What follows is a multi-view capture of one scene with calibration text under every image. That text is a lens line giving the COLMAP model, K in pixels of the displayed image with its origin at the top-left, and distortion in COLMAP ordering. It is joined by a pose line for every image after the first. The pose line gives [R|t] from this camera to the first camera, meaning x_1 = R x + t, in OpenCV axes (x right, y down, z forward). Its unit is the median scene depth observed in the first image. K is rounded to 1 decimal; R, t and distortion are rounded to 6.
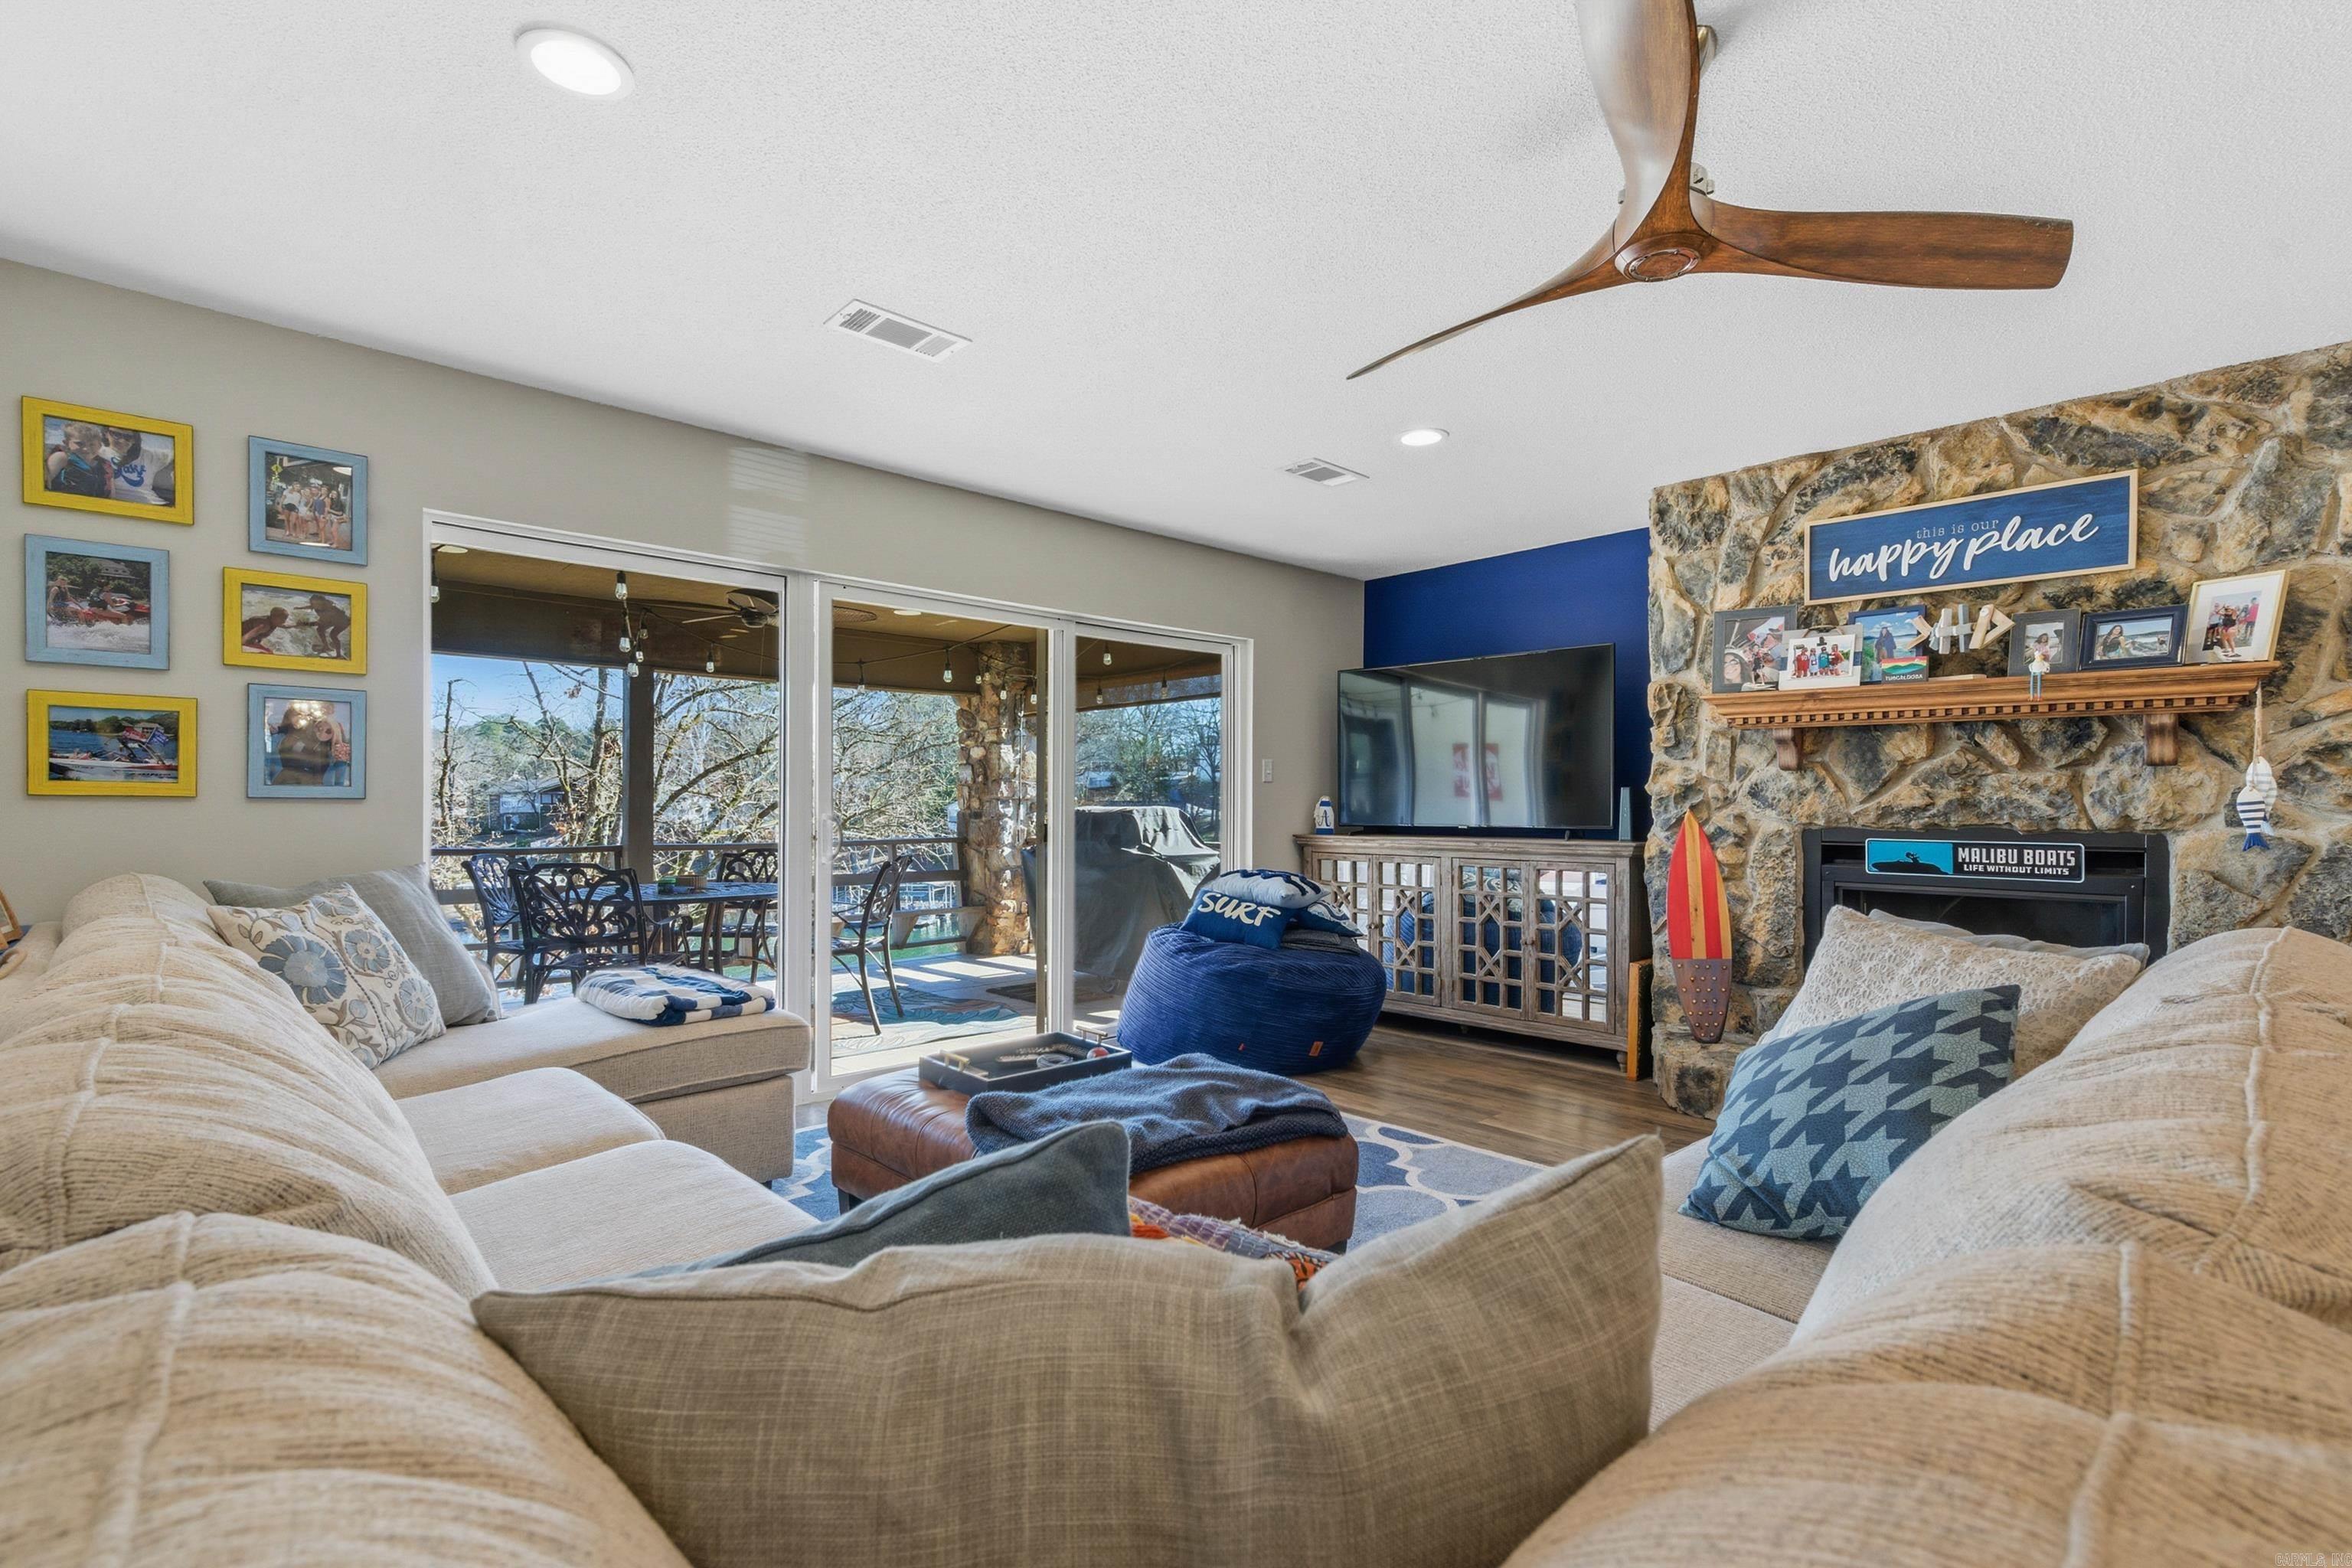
lens RADIAL K [[1073.7, 0, 1175.2], [0, 1073.7, 808.1], [0, 0, 1]] dist [0.003925, -0.001526]
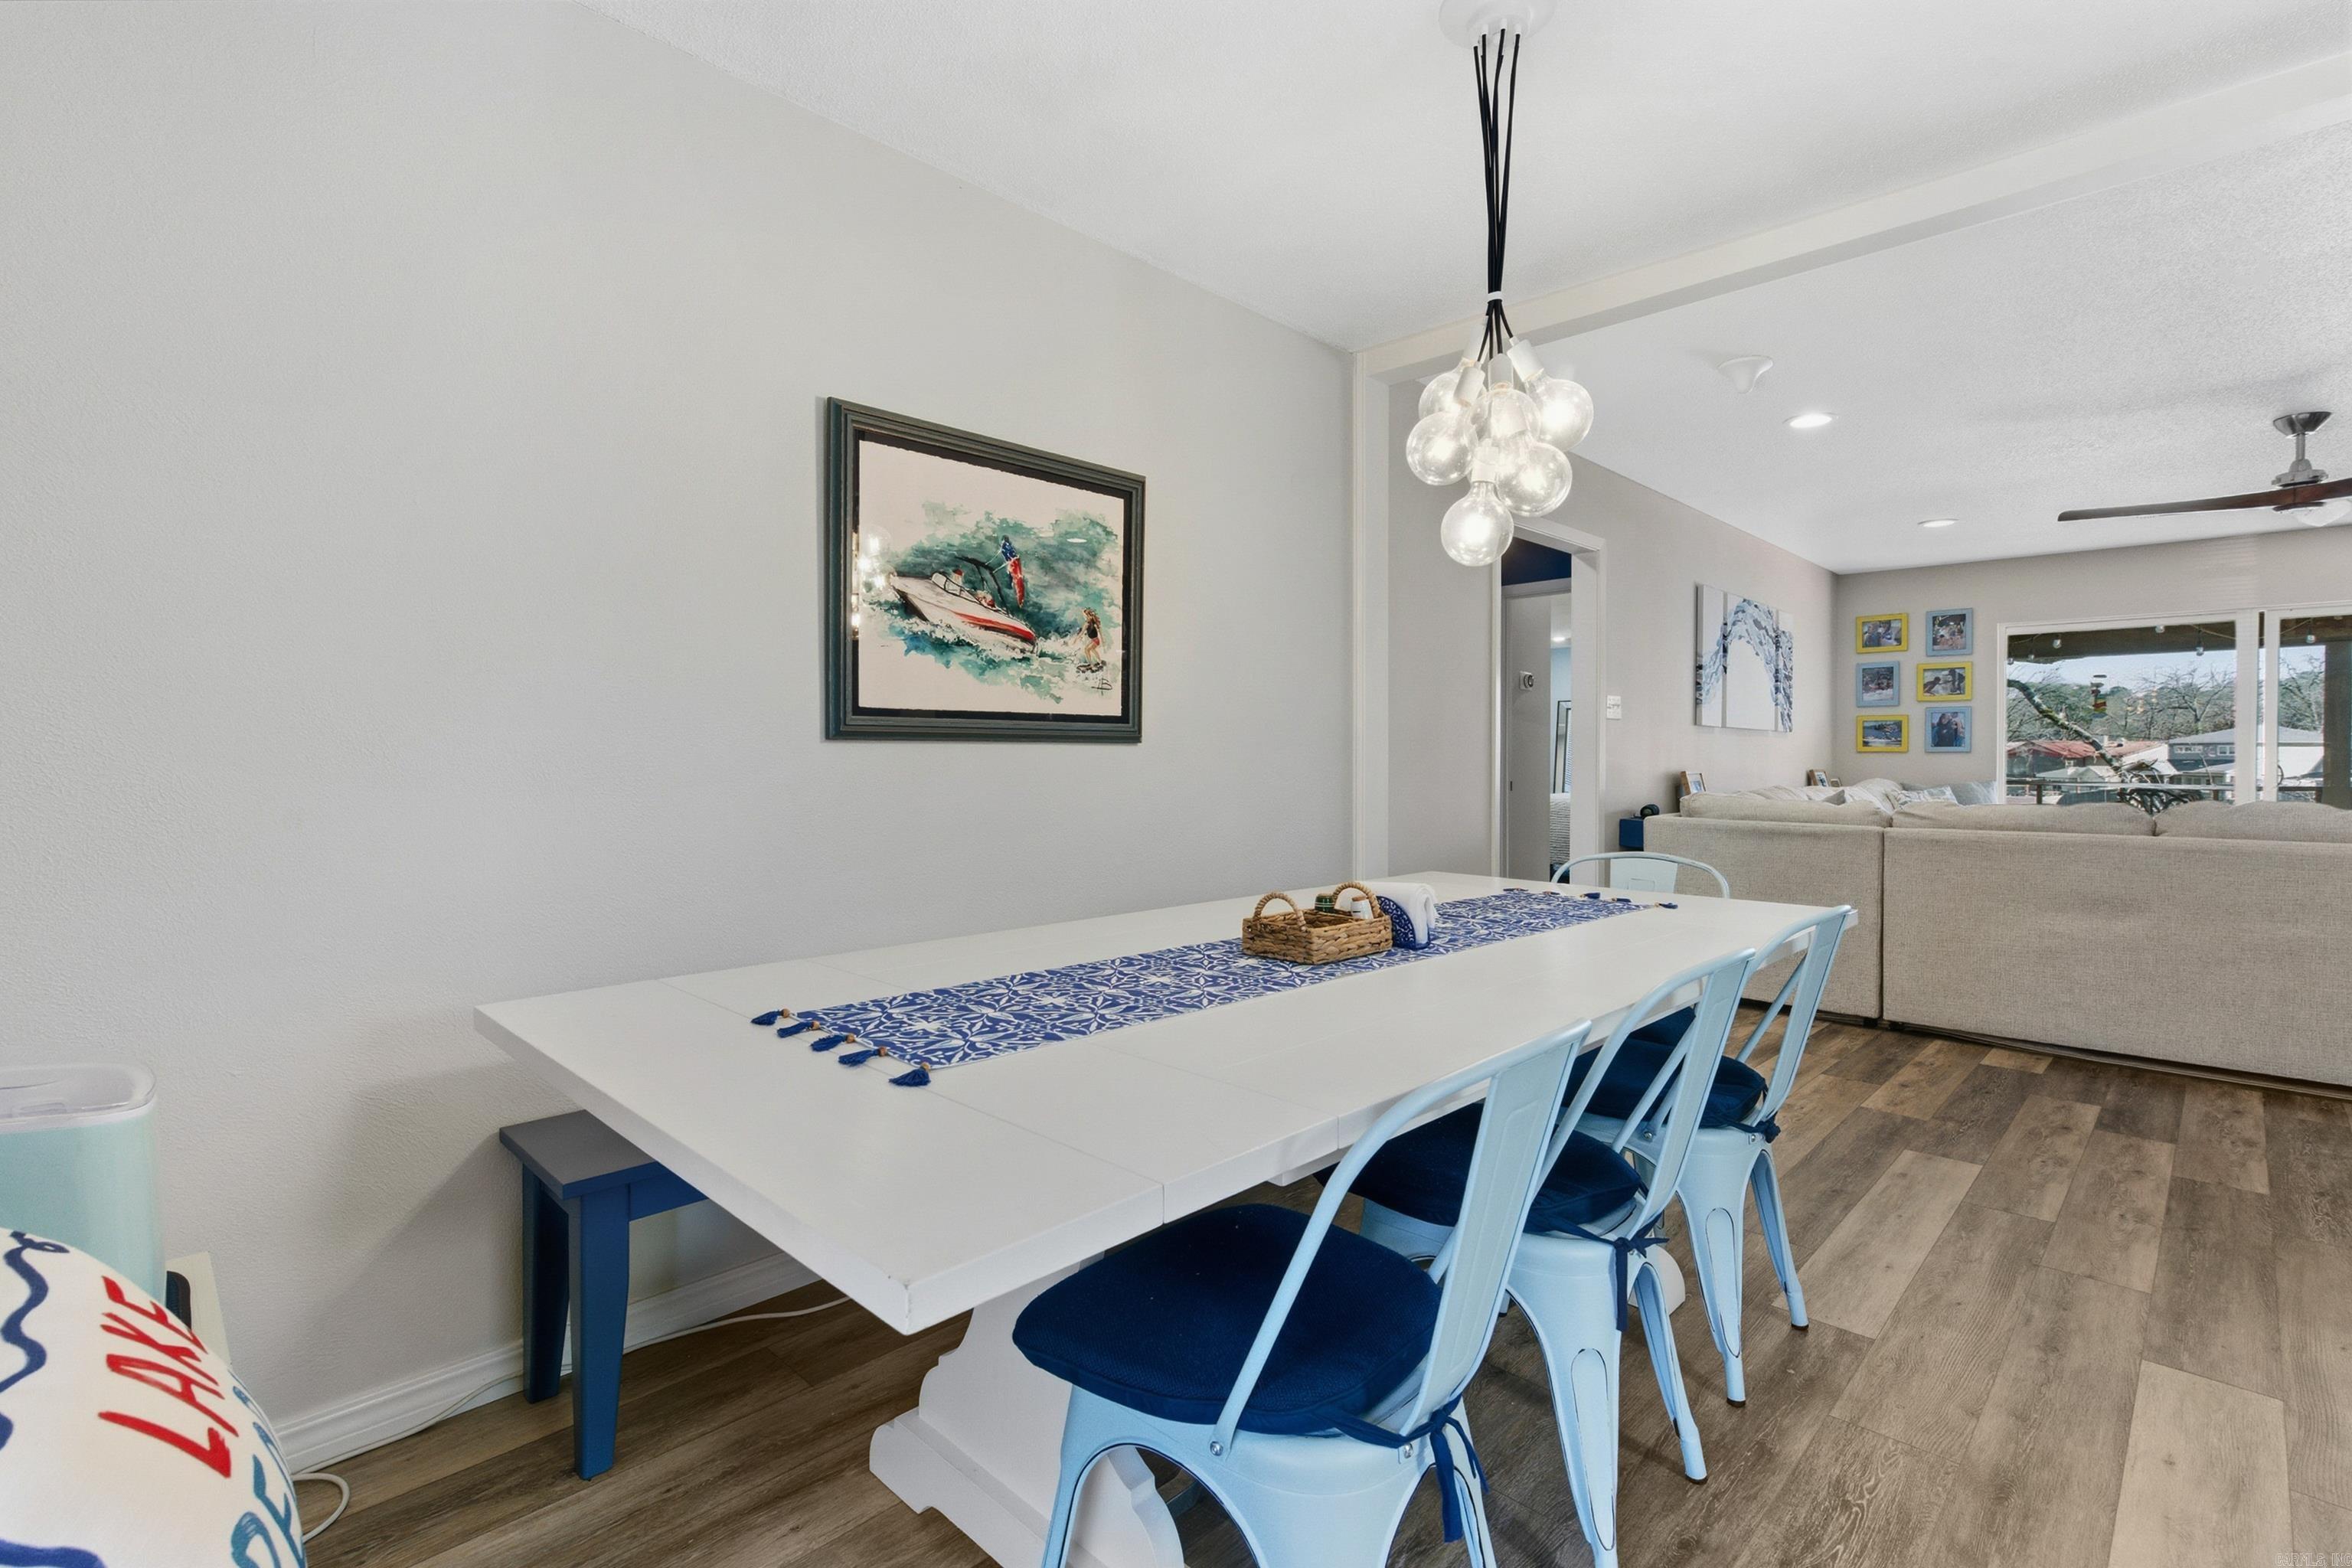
lens RADIAL K [[1073.7, 0, 1176.9], [0, 1073.7, 766.5], [0, 0, 1]] dist [0.003925, -0.001526]
pose [[0.032414, 0.008527, -0.999438, 1.617154], [-0.002357, 0.999961, 0.008455, 0.007880], [0.999472, 0.002082, 0.032433, -0.856929]]
